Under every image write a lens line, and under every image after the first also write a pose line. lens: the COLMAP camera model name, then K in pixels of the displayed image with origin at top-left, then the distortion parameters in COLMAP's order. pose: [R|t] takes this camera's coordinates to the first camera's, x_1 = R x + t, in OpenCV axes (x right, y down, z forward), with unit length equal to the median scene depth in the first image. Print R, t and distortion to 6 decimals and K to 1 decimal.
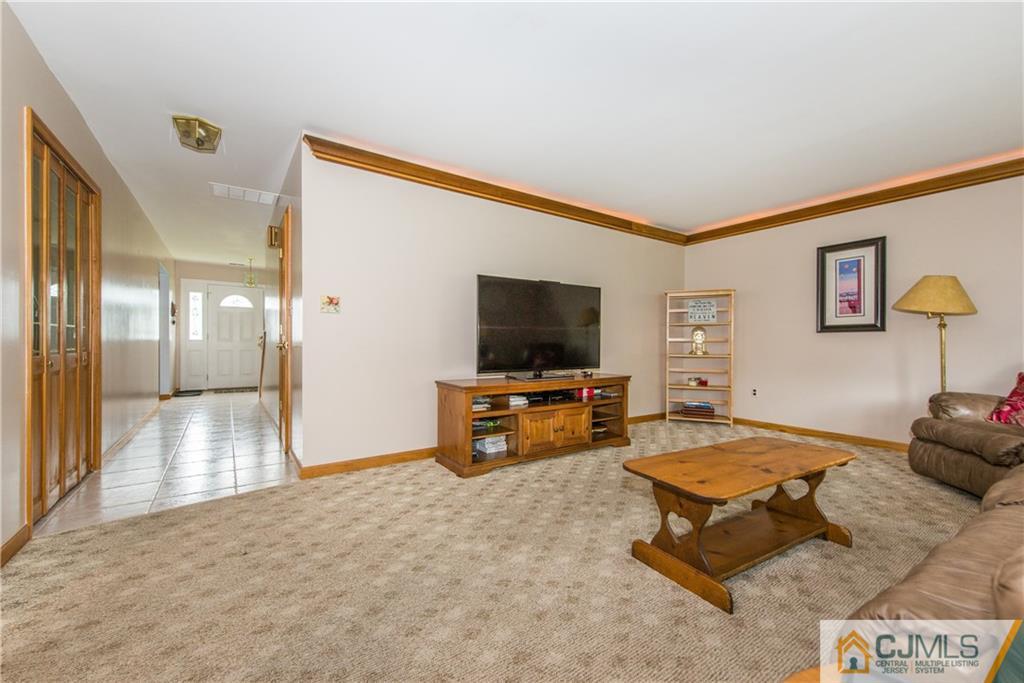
lens RADIAL K [[418.4, 0, 511.0], [0, 418.4, 346.0], [0, 0, 1]] dist [0.016637, -0.002777]
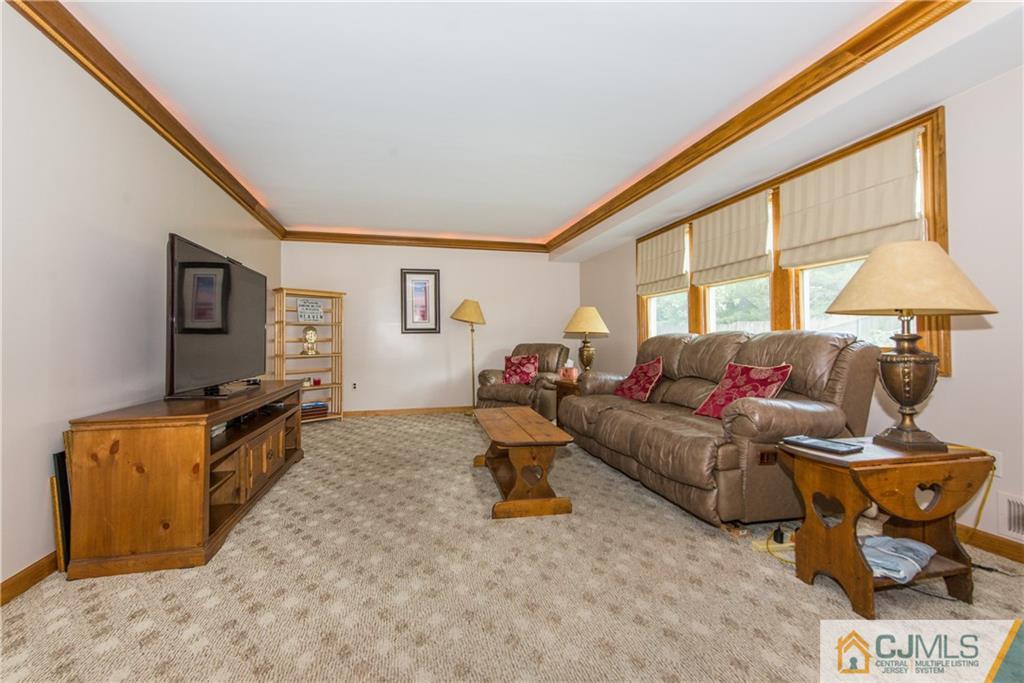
lens RADIAL K [[418.4, 0, 507.8], [0, 418.4, 341.1], [0, 0, 1]] dist [0.016637, -0.002777]
pose [[0.343712, -0.010304, 0.939019, -0.568930], [0.017870, 0.999831, 0.004430, -0.013173], [-0.938905, 0.015257, 0.343838, 0.367995]]
